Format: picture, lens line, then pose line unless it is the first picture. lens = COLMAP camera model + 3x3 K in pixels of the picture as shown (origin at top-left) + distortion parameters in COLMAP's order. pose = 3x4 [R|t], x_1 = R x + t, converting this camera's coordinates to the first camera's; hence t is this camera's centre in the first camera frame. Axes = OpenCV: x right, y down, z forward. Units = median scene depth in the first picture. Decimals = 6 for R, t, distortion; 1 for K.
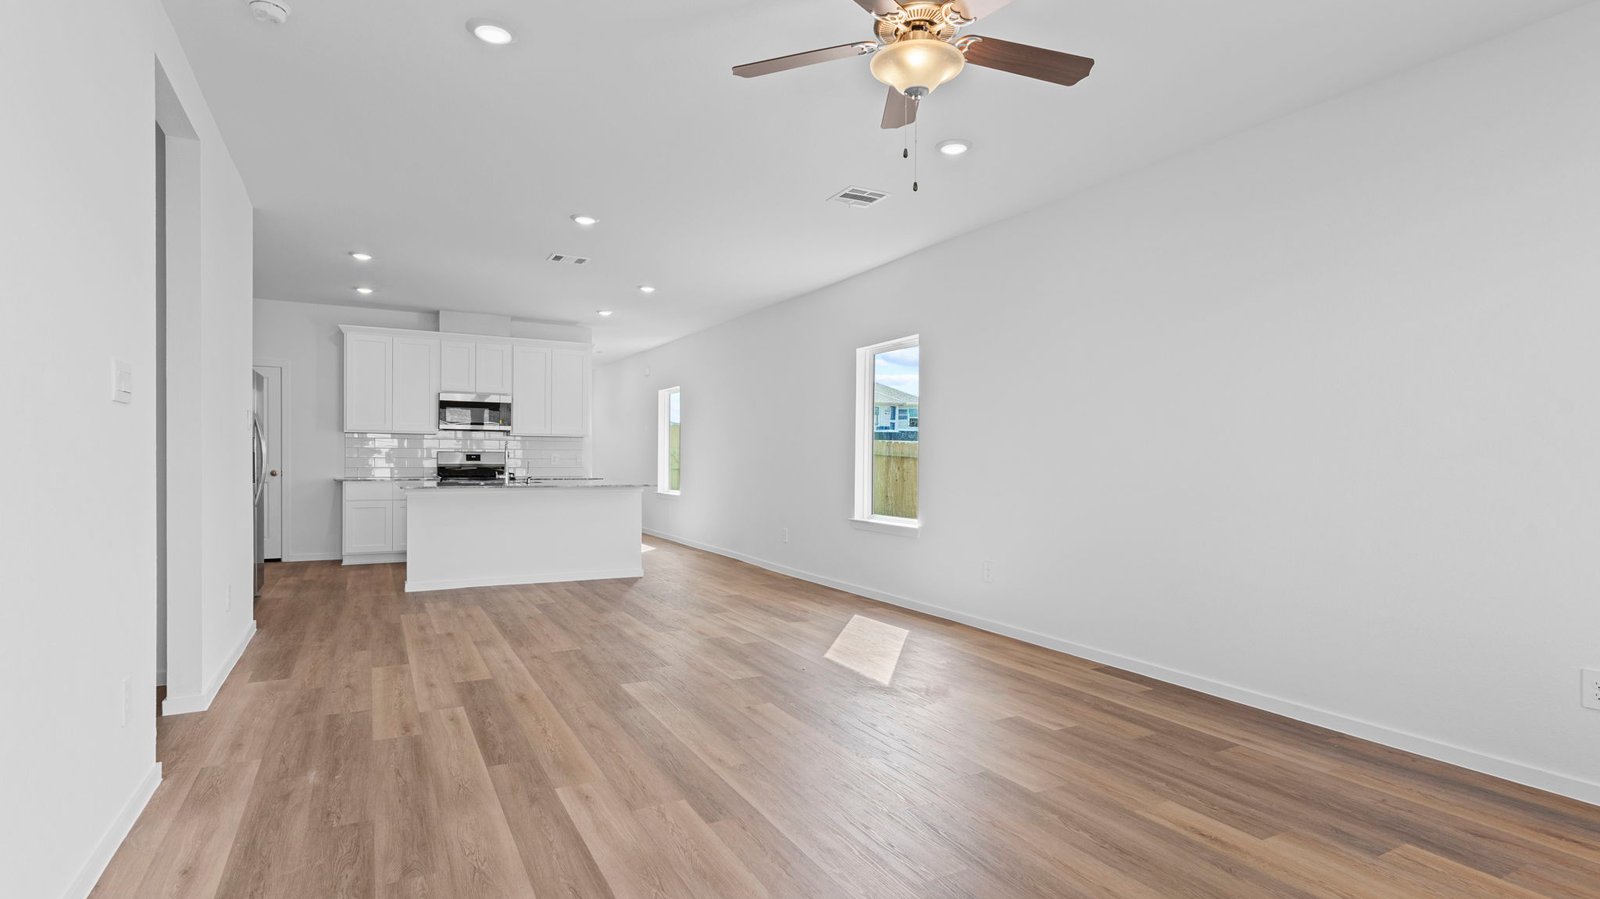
lens RADIAL K [[787.1, 0, 791.7], [0, 787.1, 467.8], [0, 0, 1]] dist [-0.003361, 0.004266]
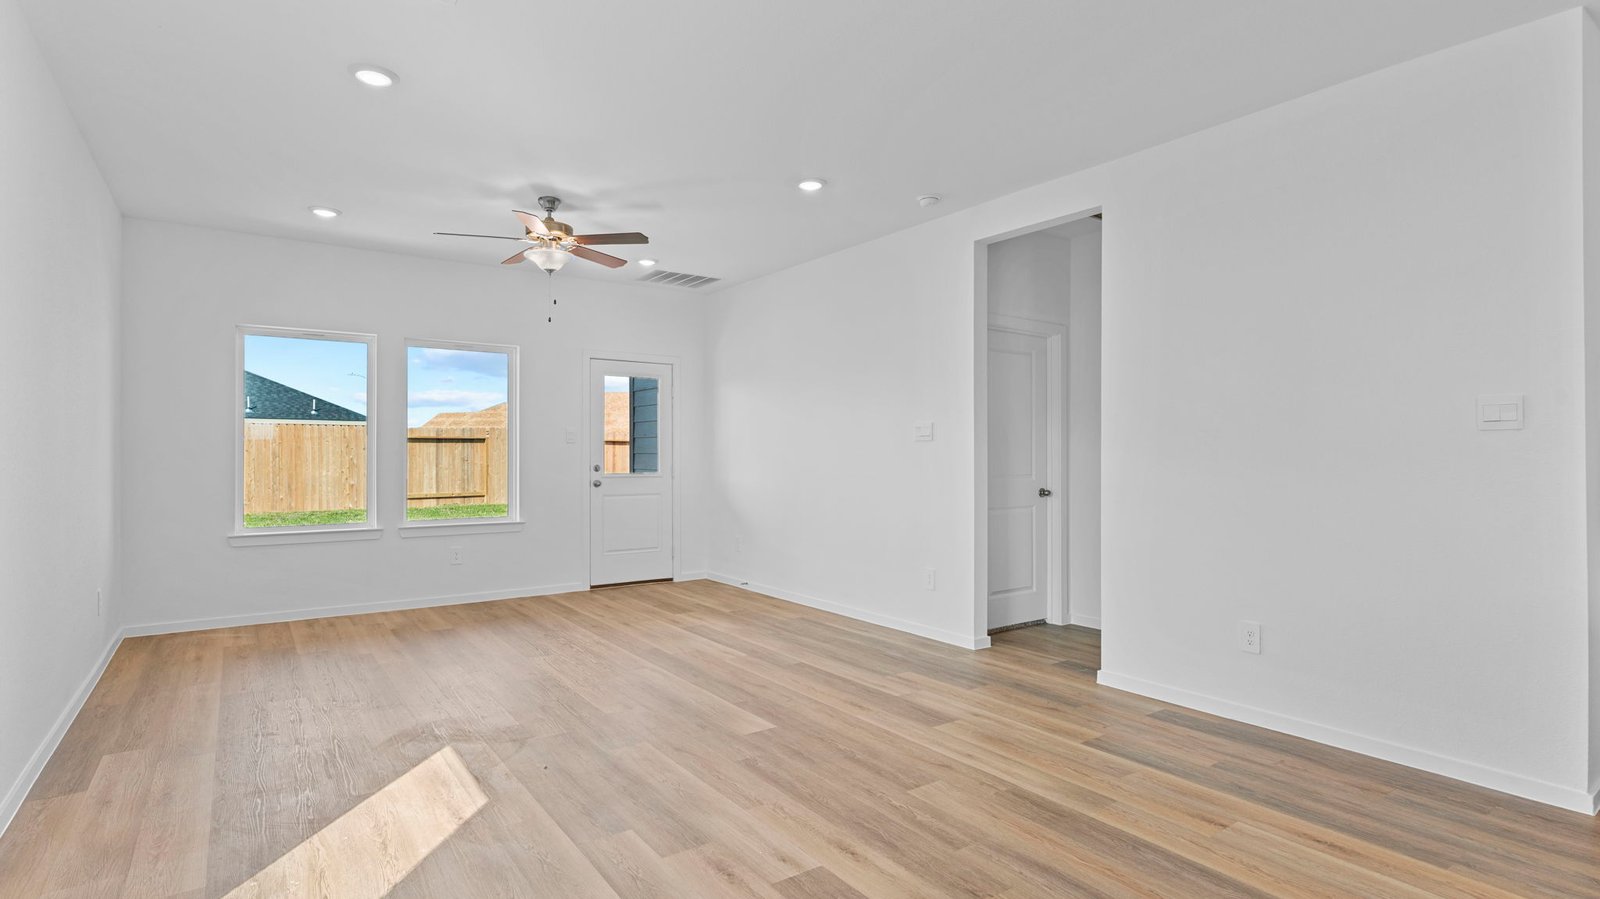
lens RADIAL K [[787.1, 0, 796.3], [0, 787.1, 451.9], [0, 0, 1]] dist [-0.003361, 0.004266]
pose [[-0.991997, -0.011636, -0.125721, -0.098015], [-0.012652, 0.999893, 0.007285, -0.029046], [0.125623, 0.008818, -0.992039, 1.459599]]
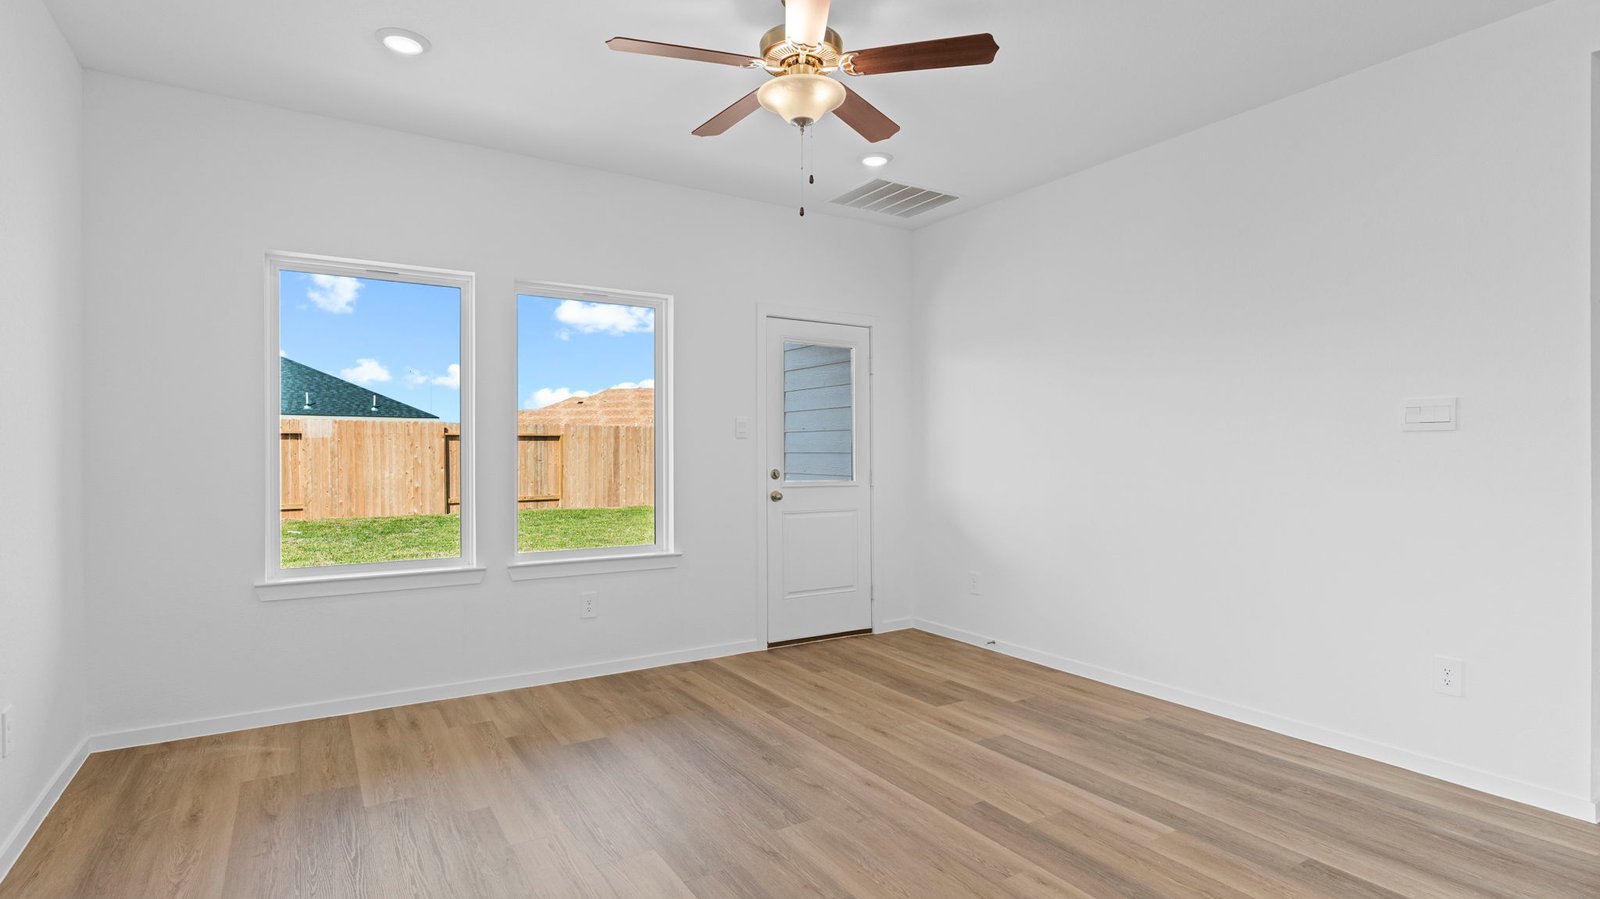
lens RADIAL K [[787.1, 0, 795.6], [0, 787.1, 458.2], [0, 0, 1]] dist [-0.003361, 0.004266]
pose [[-0.997541, -0.010355, -0.069311, 0.115945], [-0.011599, 0.999778, 0.017579, -0.022908], [0.069113, 0.018340, -0.997440, 1.009000]]
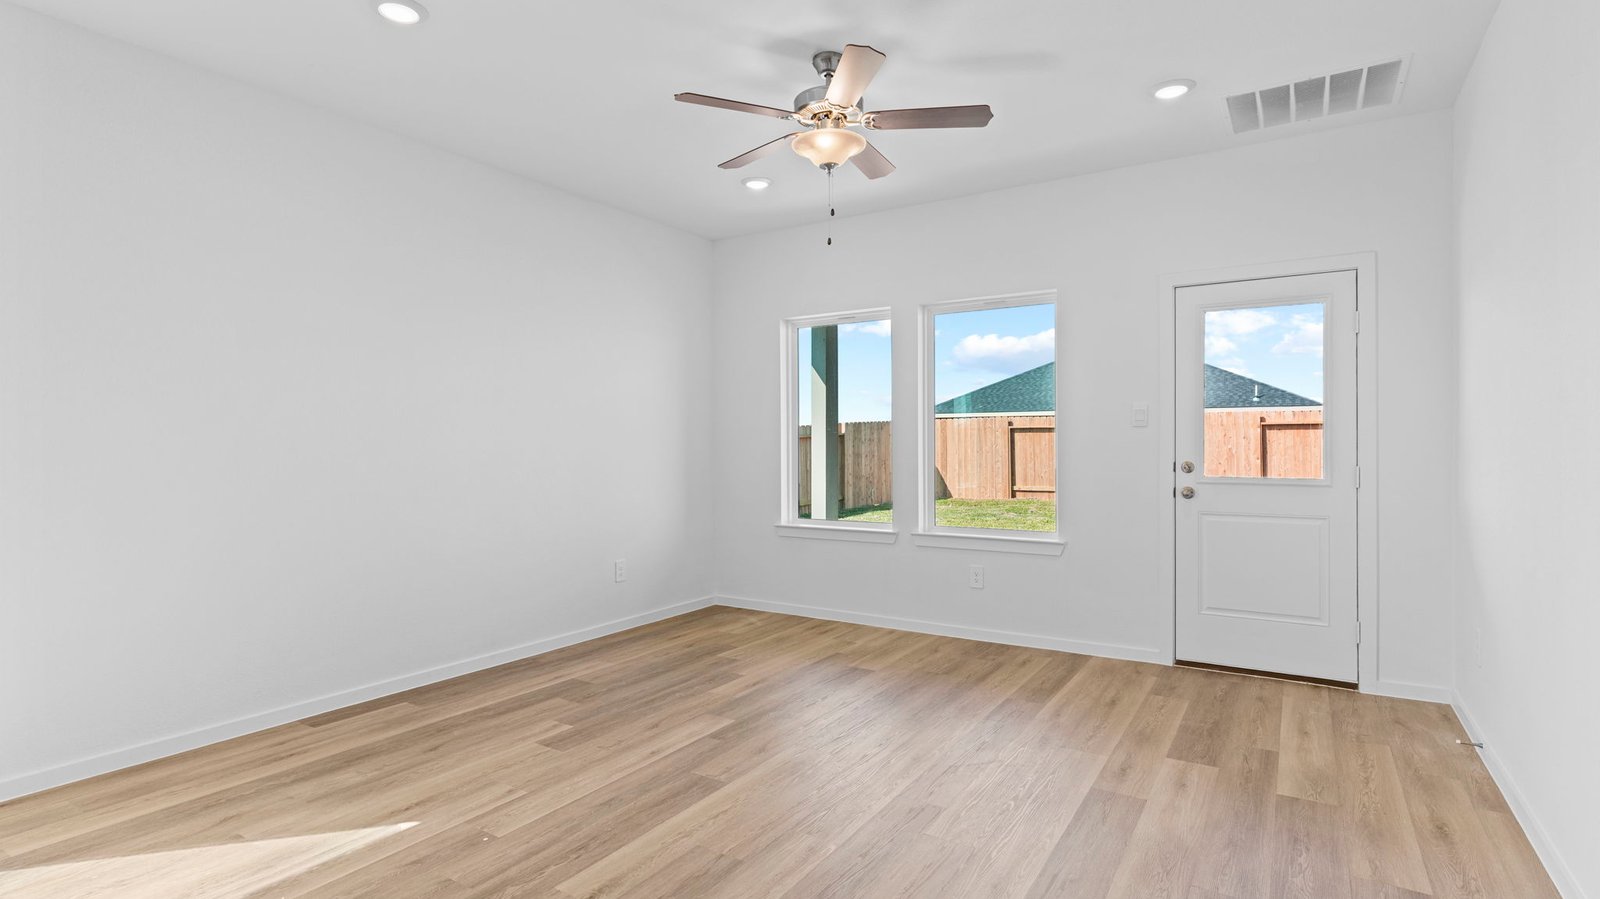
lens RADIAL K [[787.1, 0, 797.1], [0, 787.1, 448.8], [0, 0, 1]] dist [-0.003361, 0.004266]
pose [[-0.486337, -0.012870, 0.873677, -0.450069], [0.008908, 0.999767, 0.019686, -0.025949], [-0.873726, 0.017357, -0.486109, 0.816012]]
